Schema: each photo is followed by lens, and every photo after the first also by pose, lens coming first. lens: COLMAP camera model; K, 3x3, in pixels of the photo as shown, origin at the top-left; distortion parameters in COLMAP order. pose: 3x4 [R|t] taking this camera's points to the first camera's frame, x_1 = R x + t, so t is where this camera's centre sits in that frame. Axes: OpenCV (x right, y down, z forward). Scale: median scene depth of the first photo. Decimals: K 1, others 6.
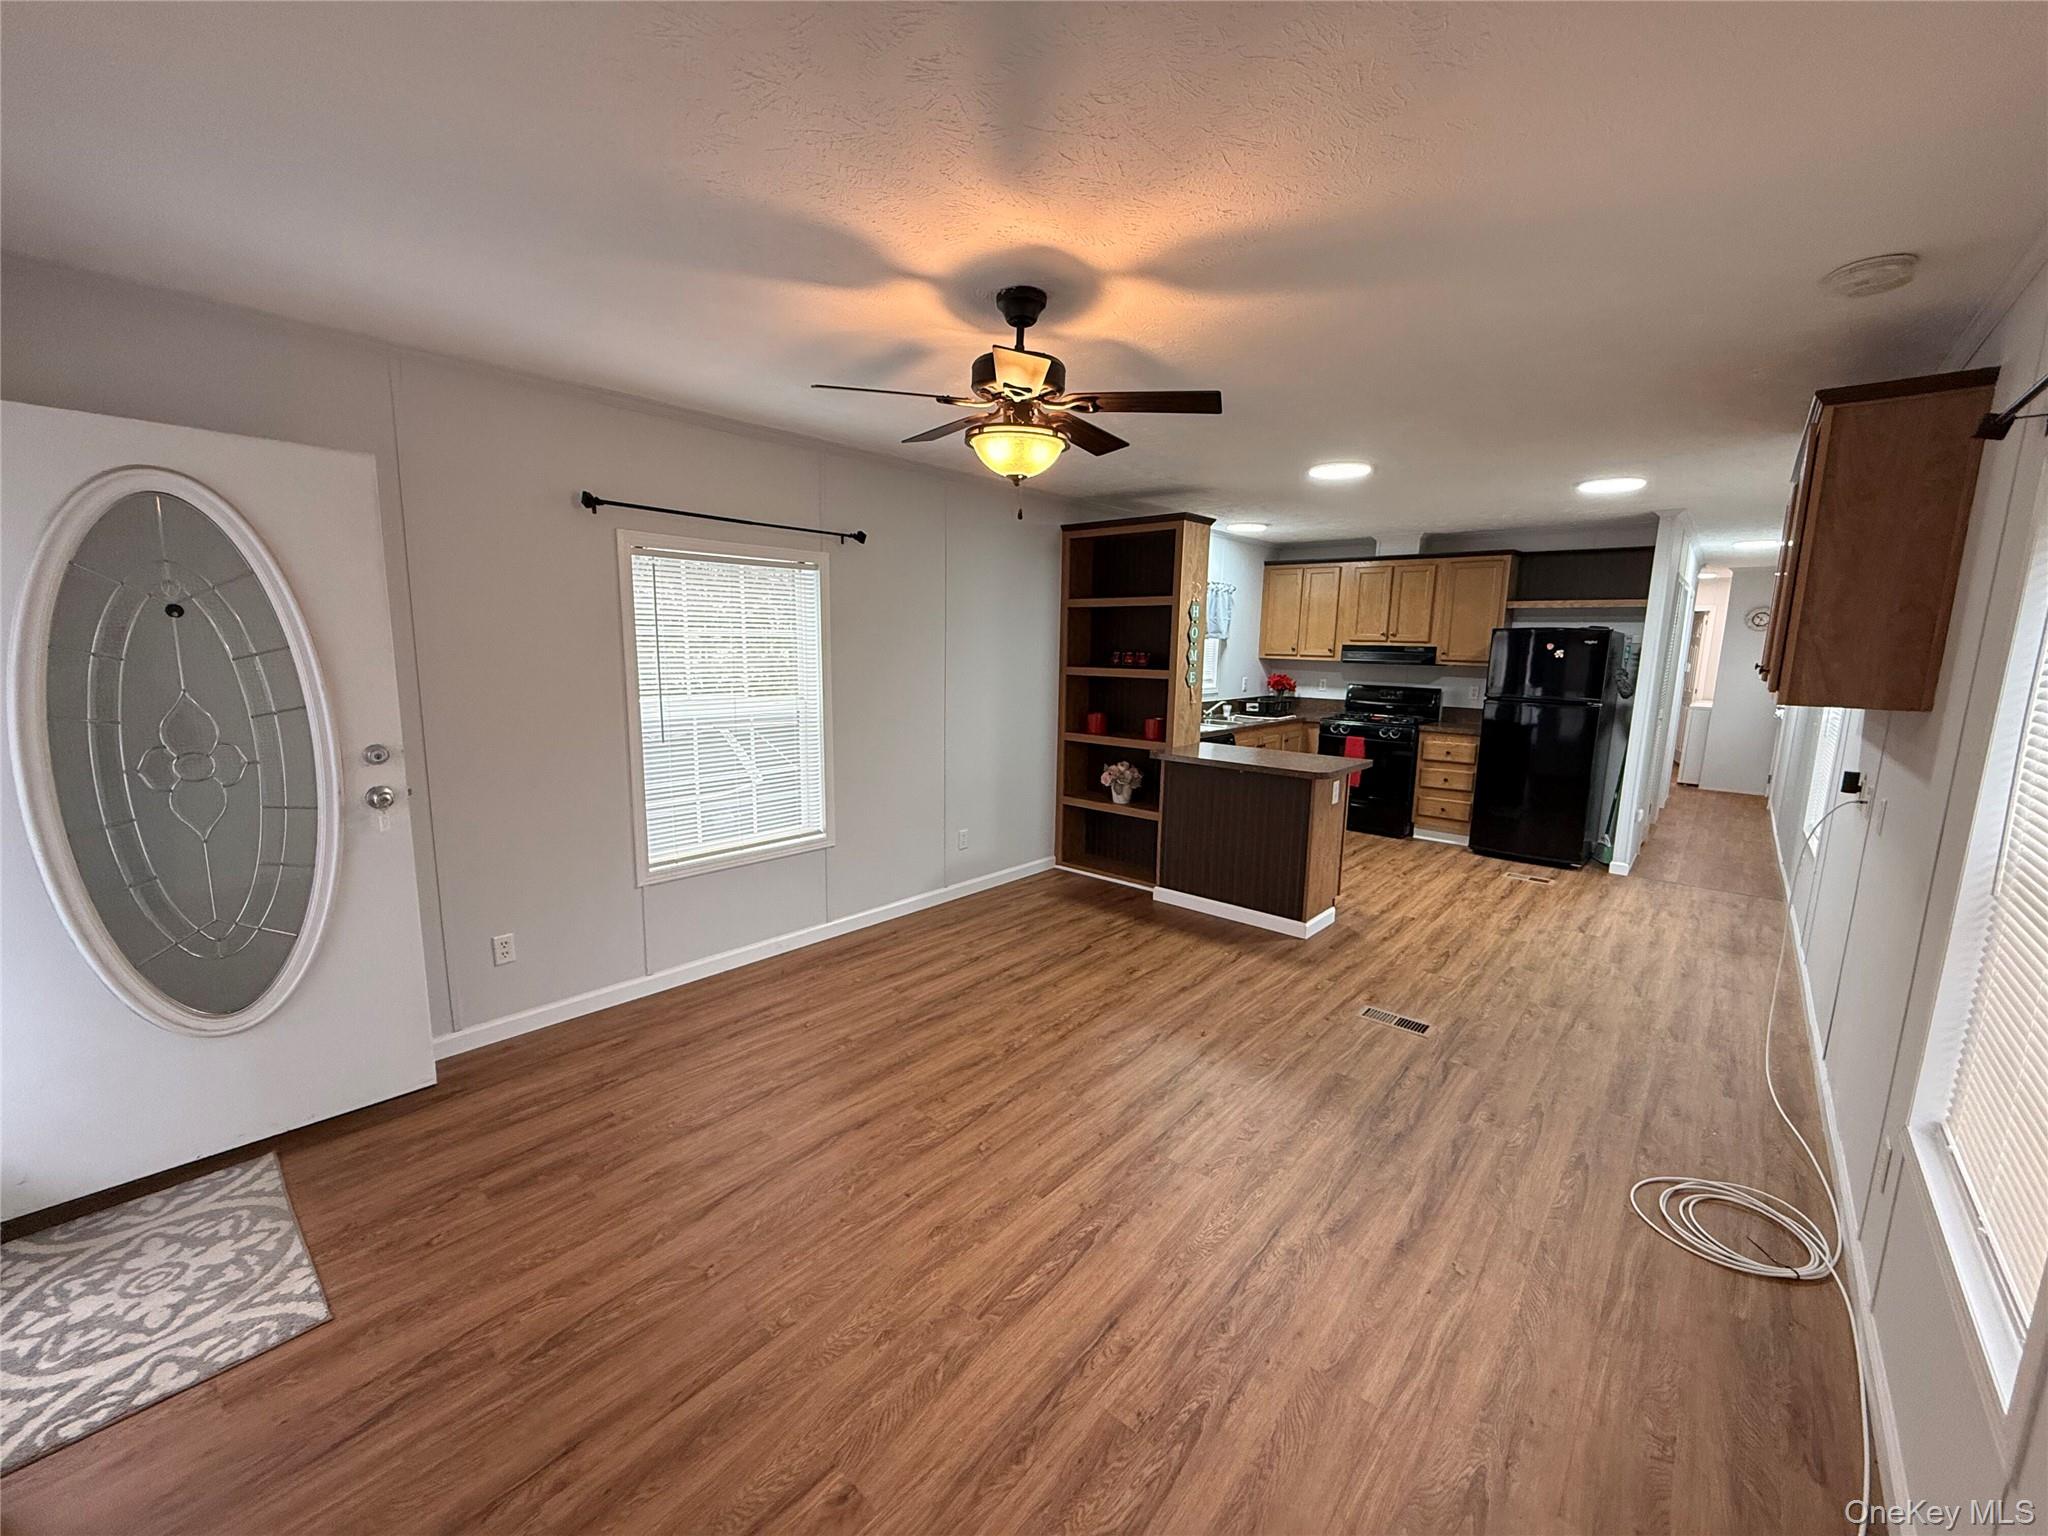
lens RADIAL K [[813.0, 0, 1025.5], [0, 813.0, 770.1], [0, 0, 1]] dist [-0.001381, 0.000539]
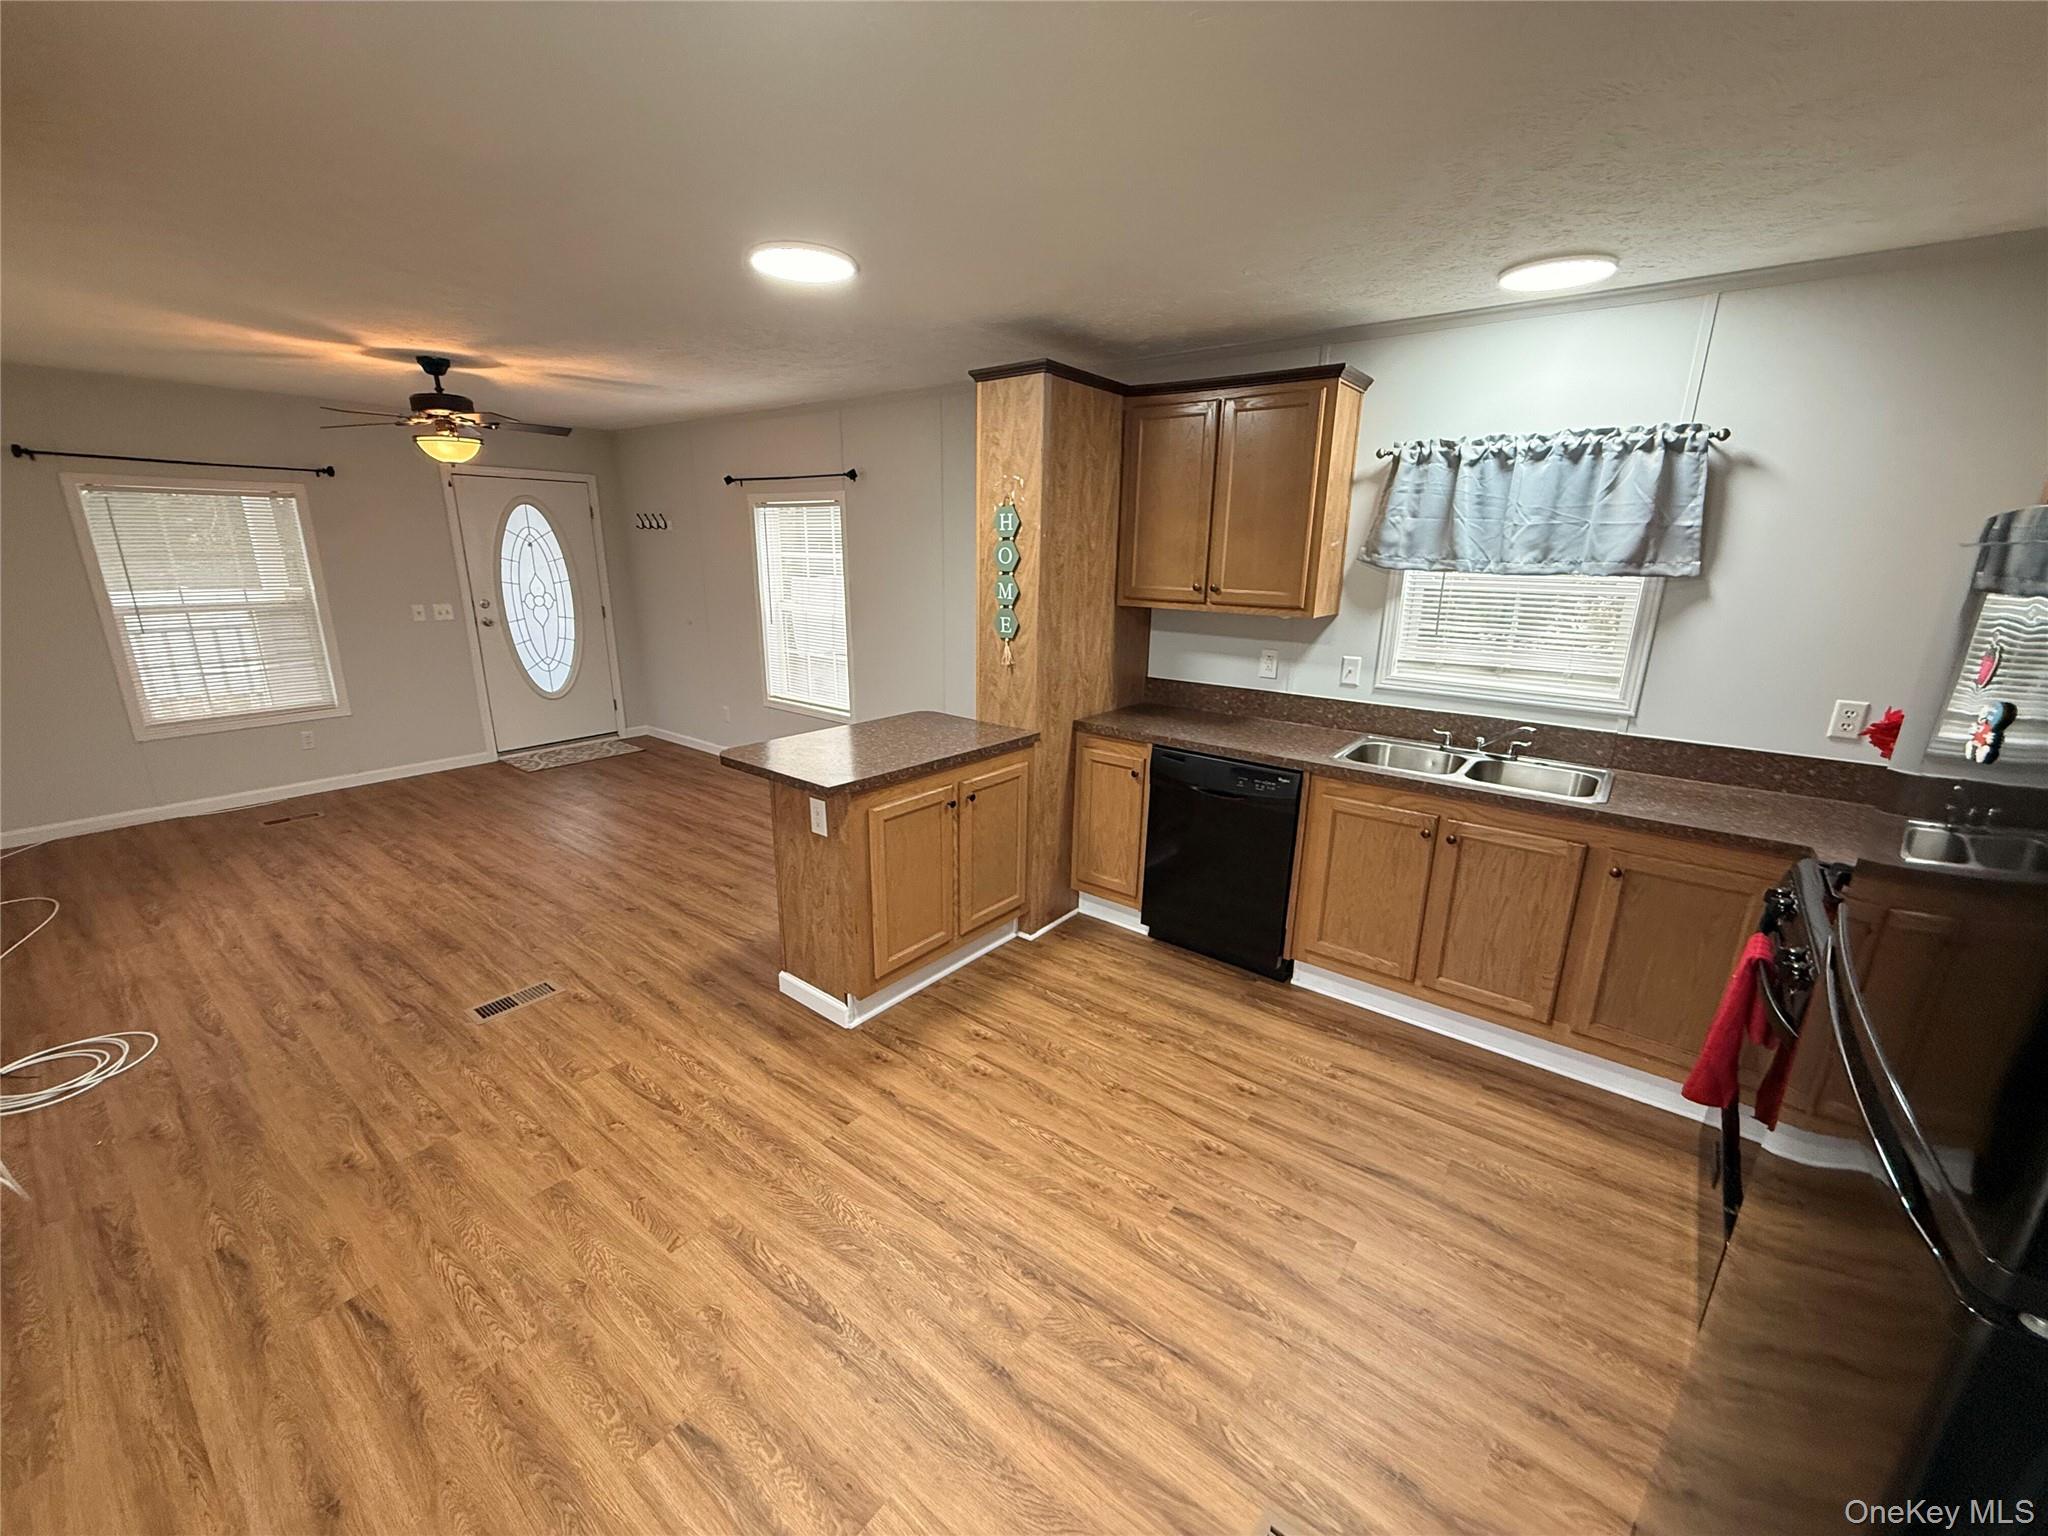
lens RADIAL K [[813.0, 0, 1022.8], [0, 813.0, 769.8], [0, 0, 1]] dist [-0.001381, 0.000539]
pose [[0.055166, 0.250750, -0.966479, 1.110713], [-0.174440, 0.955487, 0.237941, -0.205266], [0.983121, 0.155466, 0.096451, 1.234894]]
